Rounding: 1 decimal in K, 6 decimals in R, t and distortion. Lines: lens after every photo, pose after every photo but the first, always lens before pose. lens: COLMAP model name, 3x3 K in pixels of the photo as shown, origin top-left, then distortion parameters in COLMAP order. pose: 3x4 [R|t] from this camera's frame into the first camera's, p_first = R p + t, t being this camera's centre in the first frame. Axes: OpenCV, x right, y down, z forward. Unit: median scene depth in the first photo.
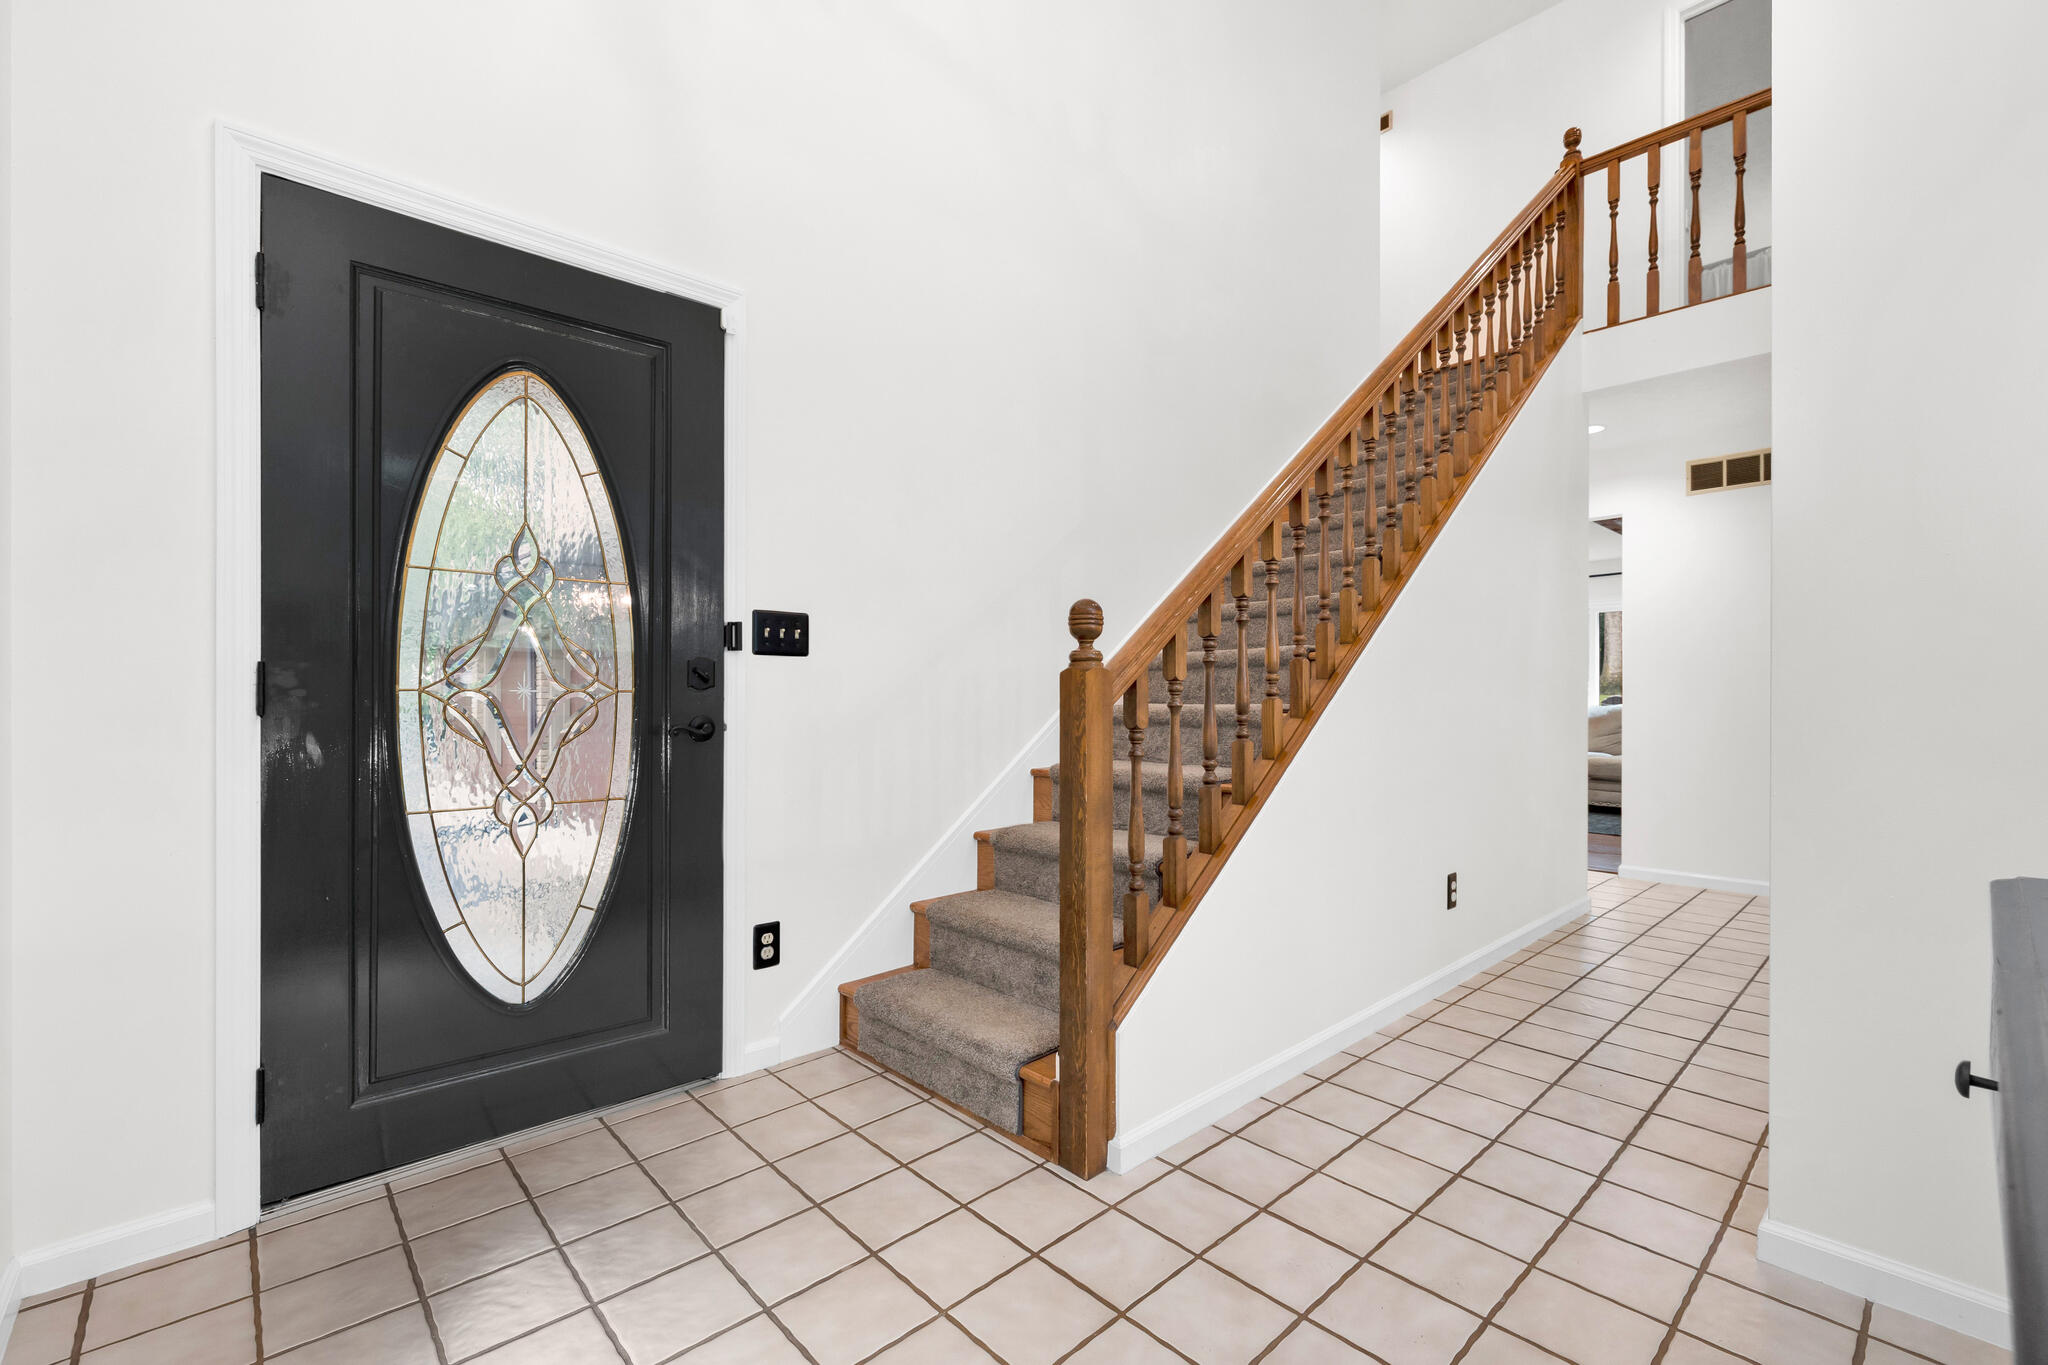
lens RADIAL K [[872.7, 0, 1024.3], [0, 872.7, 688.6], [0, 0, 1]] dist [-0.001511, 0.000588]
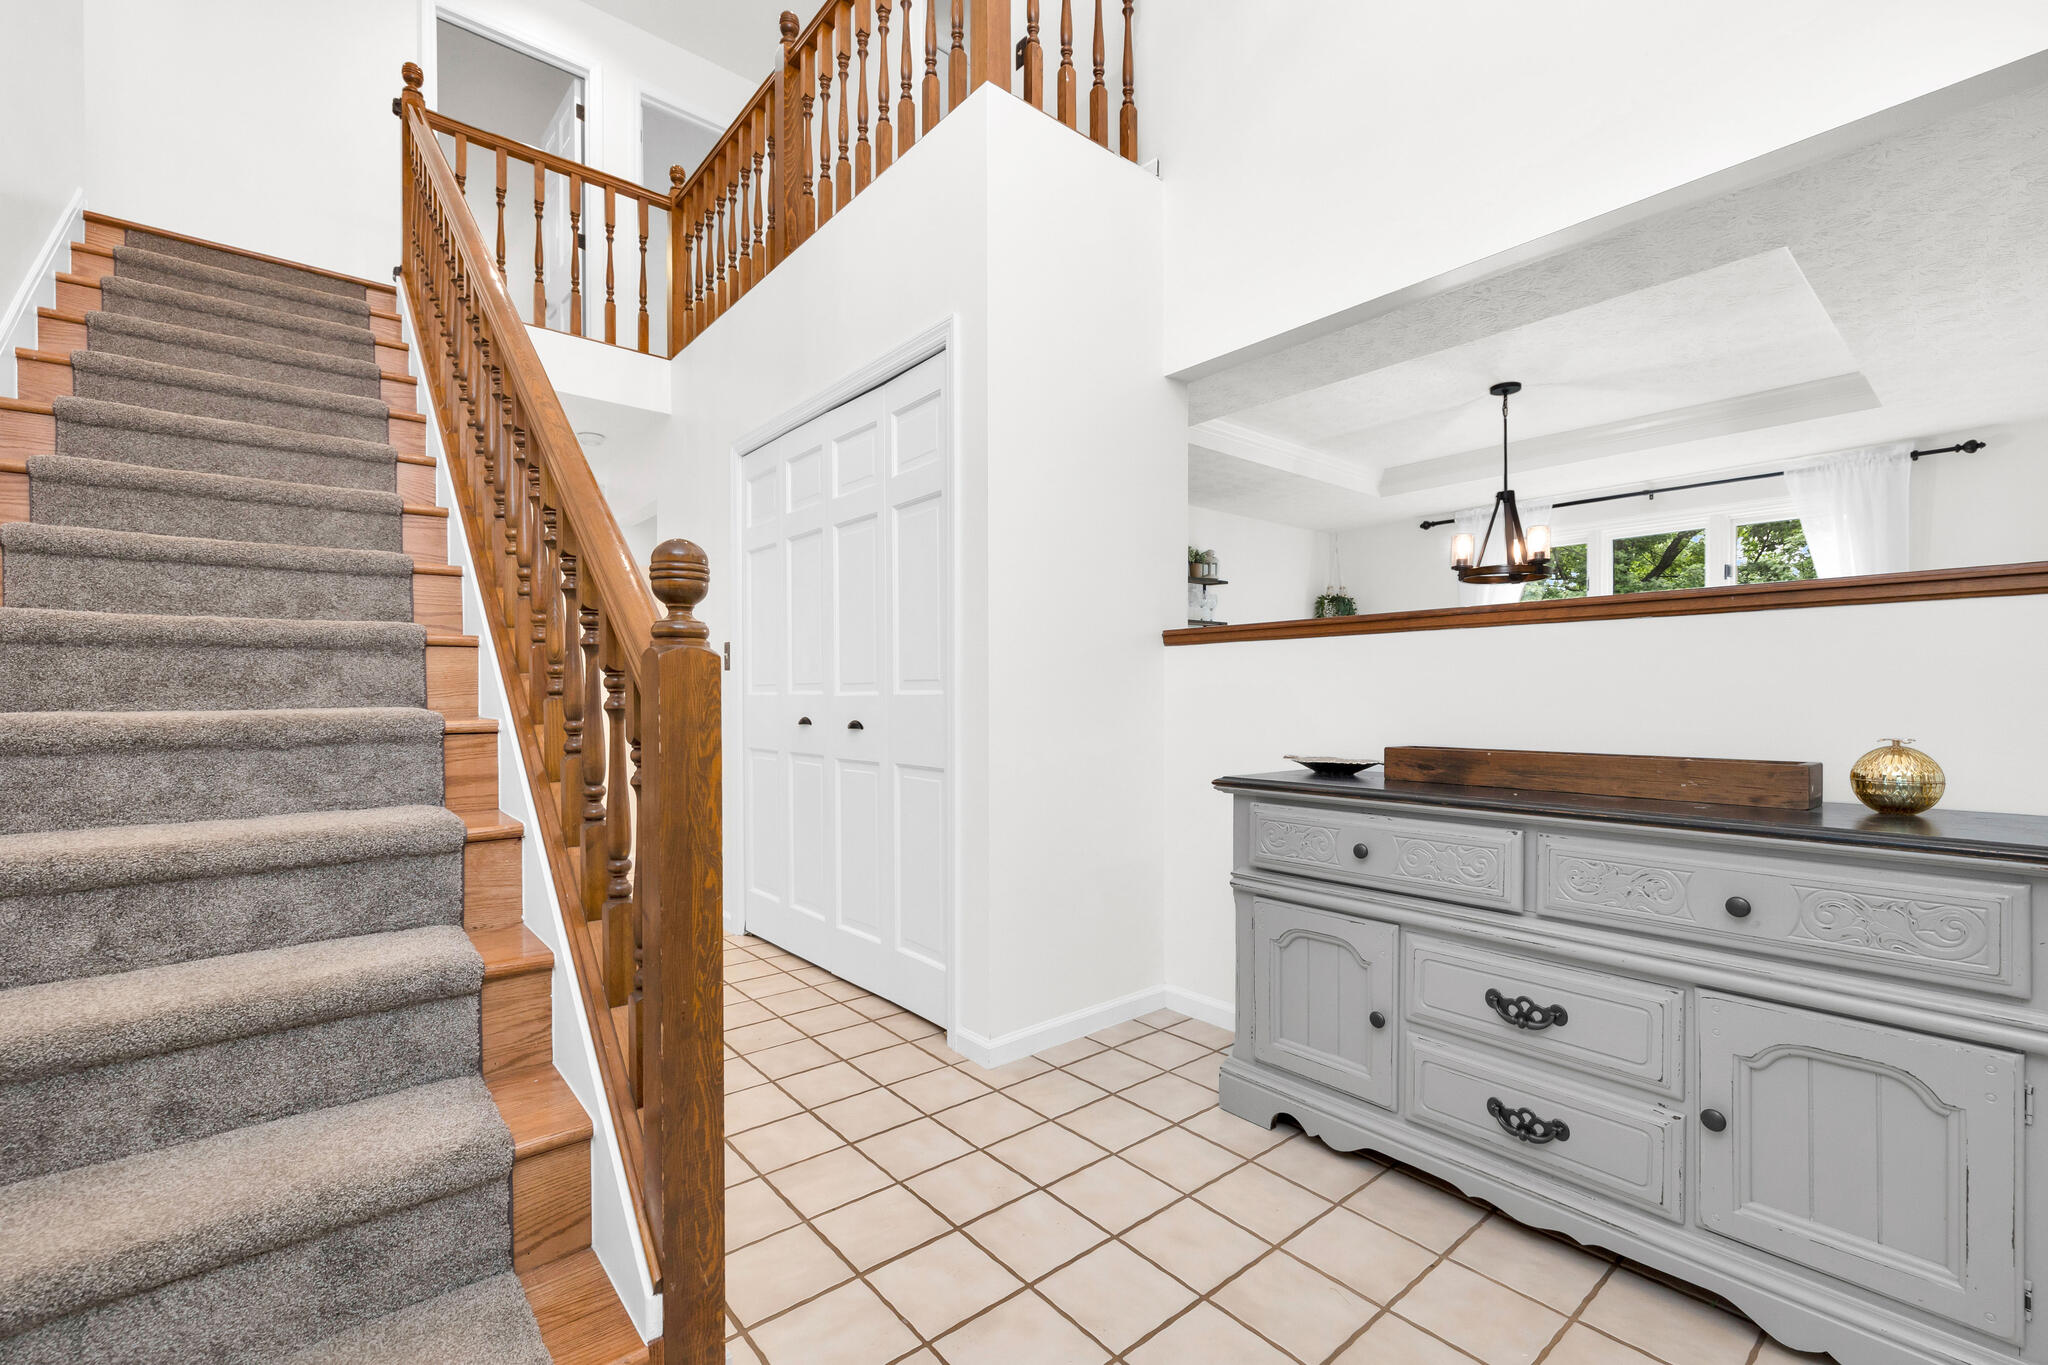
lens RADIAL K [[872.7, 0, 1024.7], [0, 872.7, 695.2], [0, 0, 1]] dist [-0.001511, 0.000588]
pose [[0.042984, 0.003746, 0.999069, -0.453380], [-0.005177, 0.999980, -0.003526, 0.009699], [-0.999062, -0.005020, 0.043002, 0.600540]]
